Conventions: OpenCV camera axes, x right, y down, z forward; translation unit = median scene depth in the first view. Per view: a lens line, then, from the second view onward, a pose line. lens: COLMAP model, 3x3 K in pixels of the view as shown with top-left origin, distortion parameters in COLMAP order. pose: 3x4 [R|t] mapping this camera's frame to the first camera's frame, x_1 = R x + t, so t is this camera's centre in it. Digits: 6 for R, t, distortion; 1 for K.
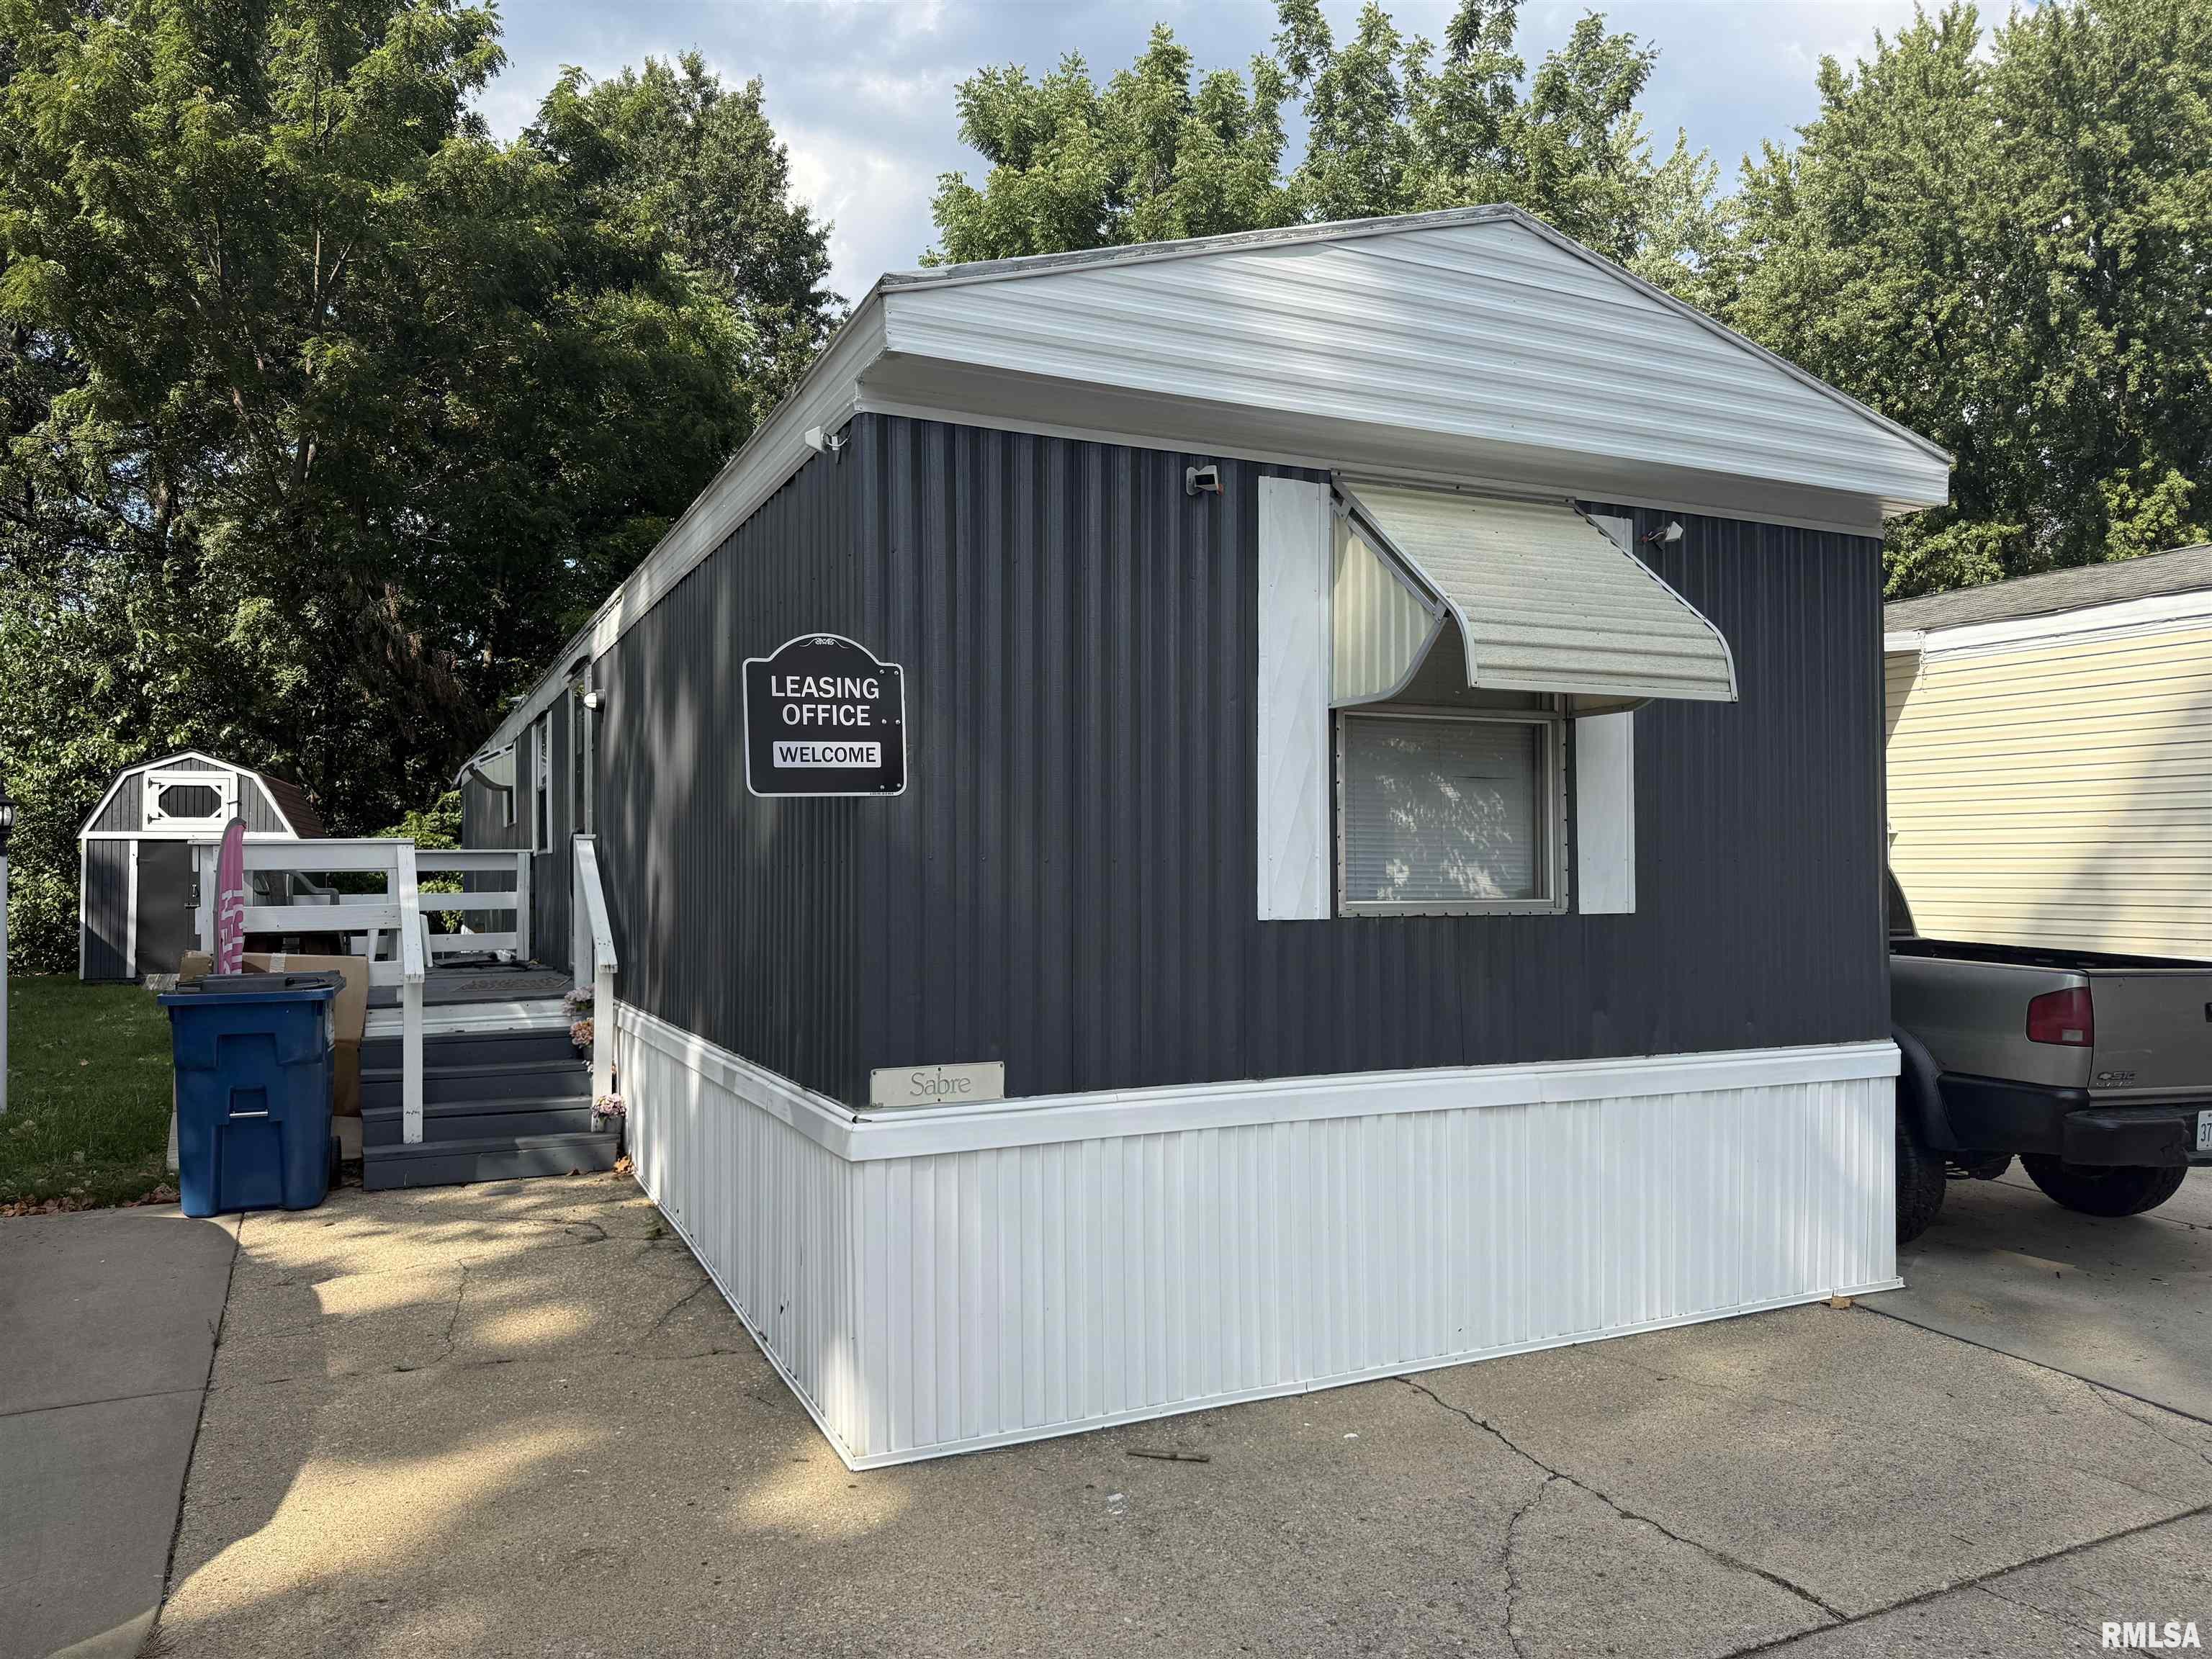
lens RADIAL K [[1564.5, 0, 1106.0], [0, 1564.5, 829.5], [0, 0, 1]] dist [-0.000765, -0.002160]
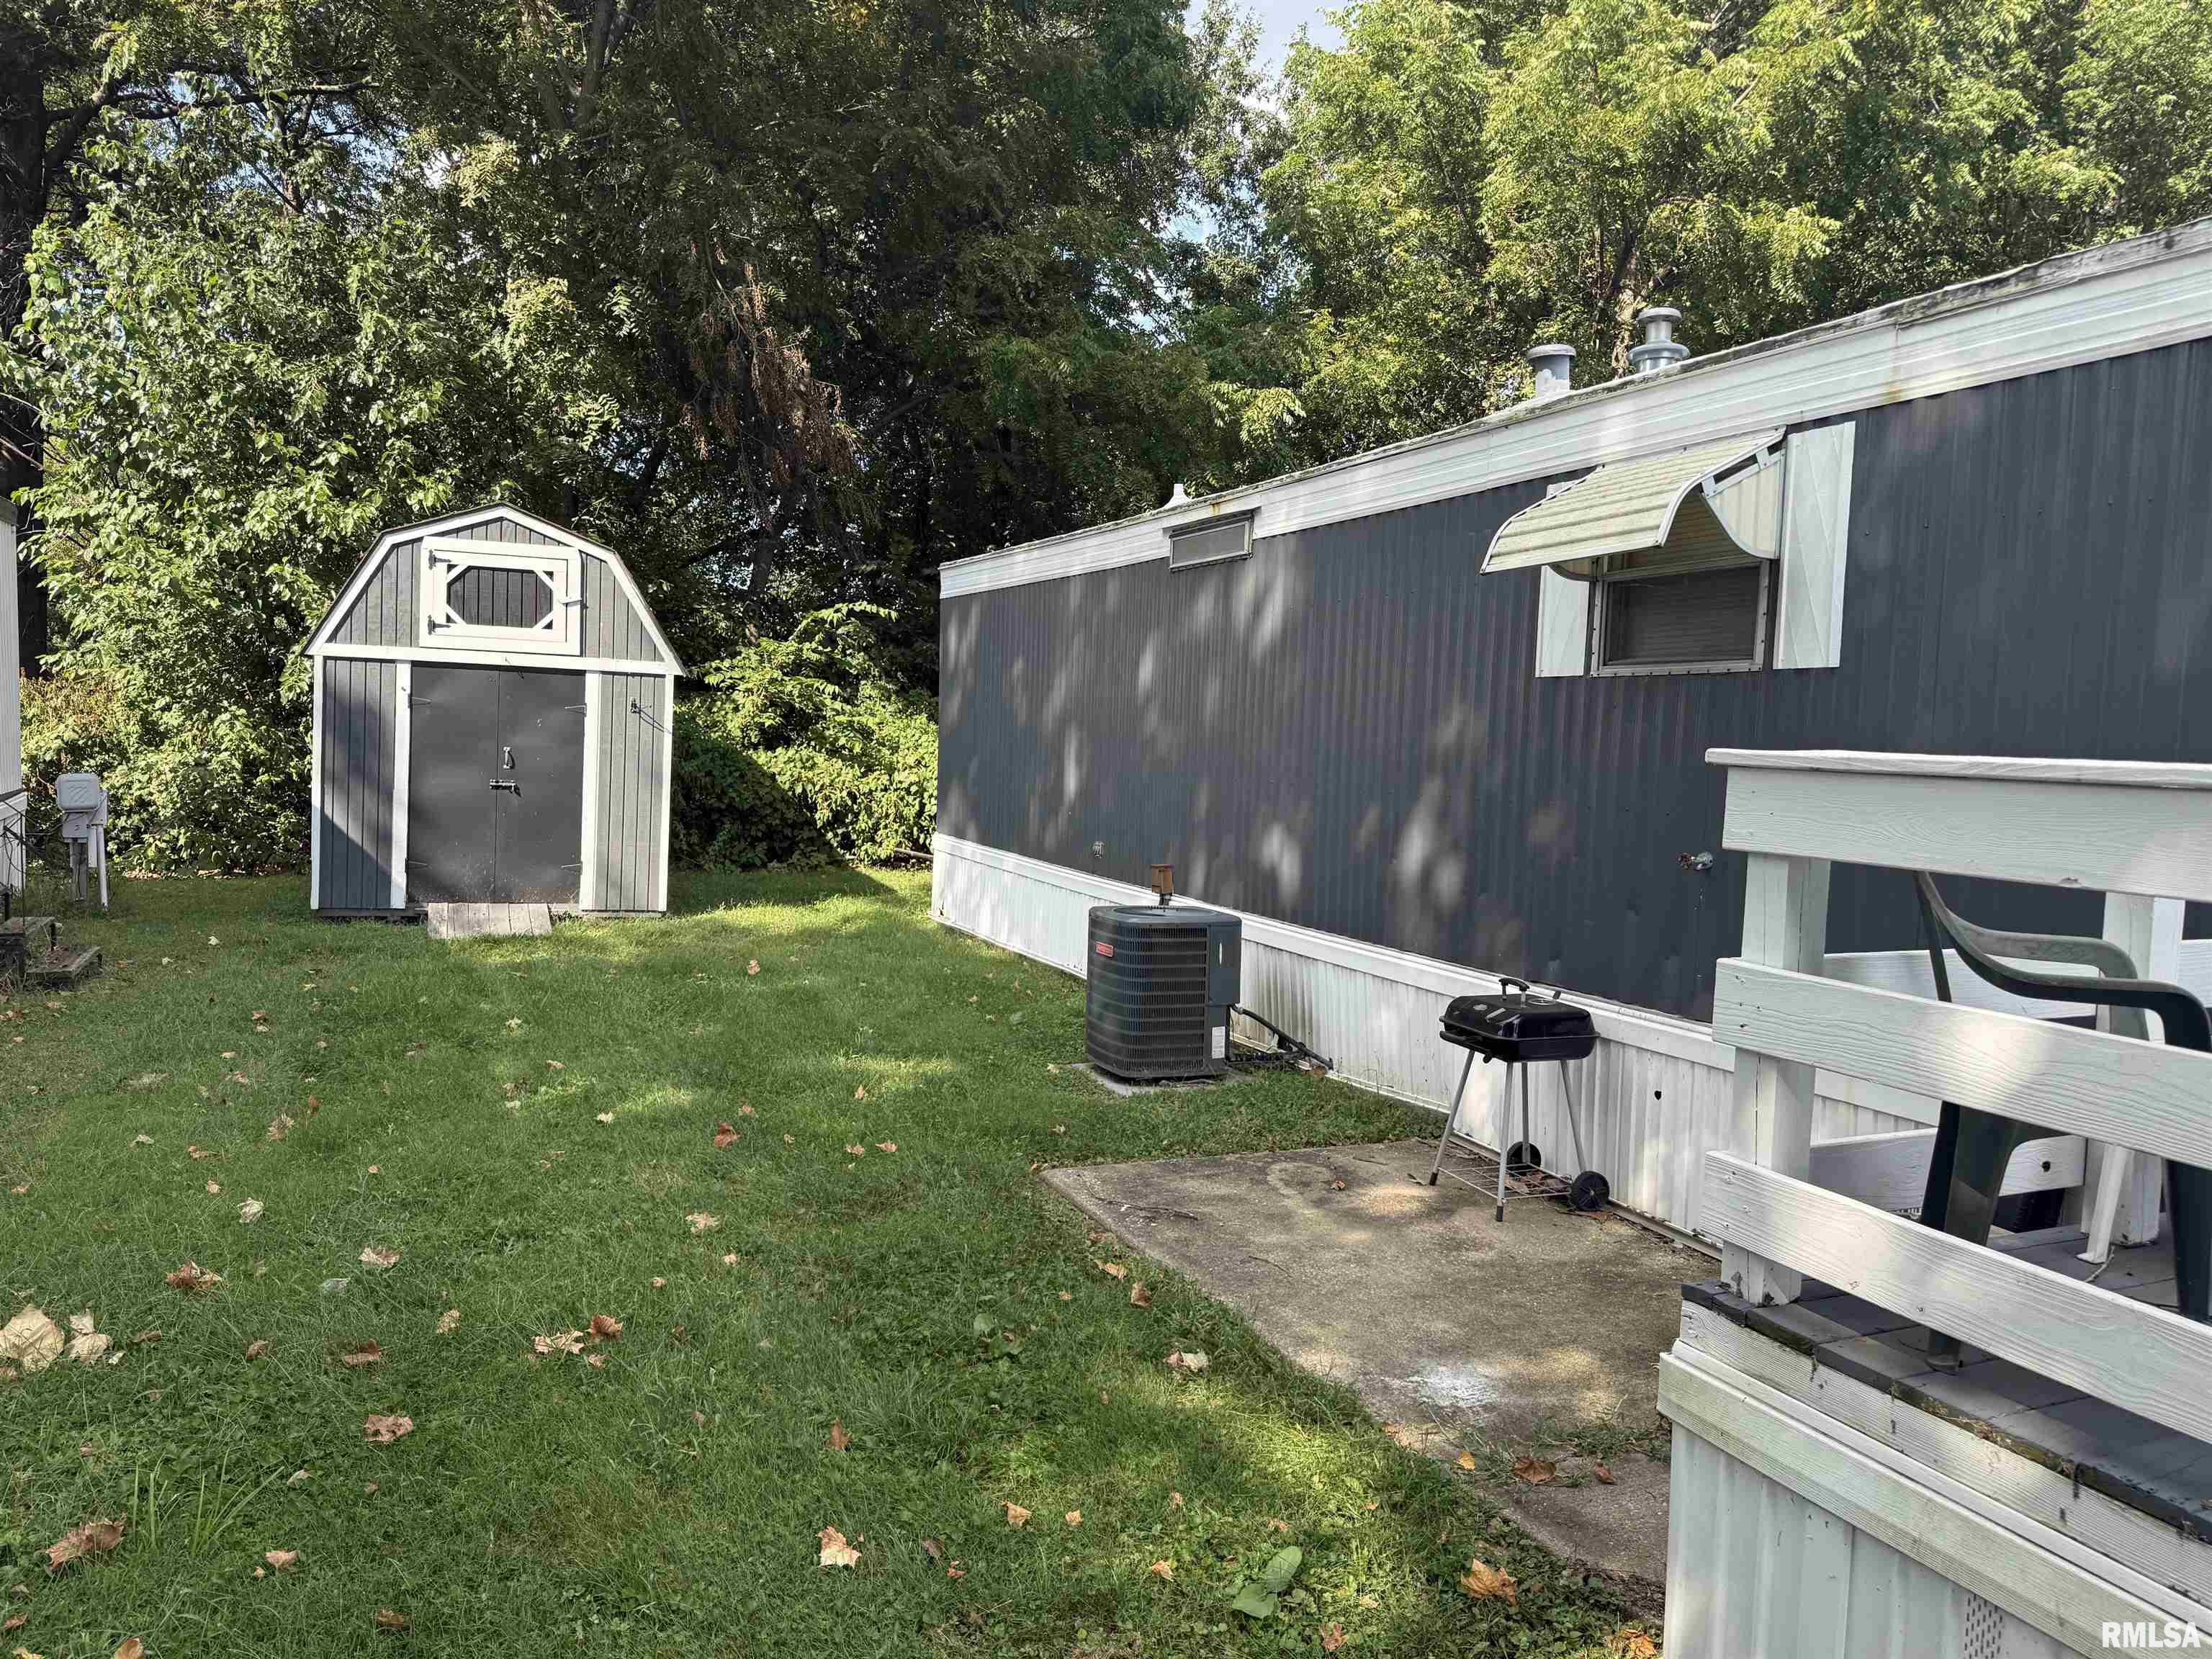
lens RADIAL K [[1679.6, 0, 1106.0], [0, 1679.6, 829.5], [0, 0, 1]] dist [0.077157, 0.001270]
pose [[0.996374, 0.048054, -0.070216, -0.318236], [-0.042384, 0.995883, 0.080128, 0.006772], [0.073777, -0.076861, 0.994308, 0.399784]]
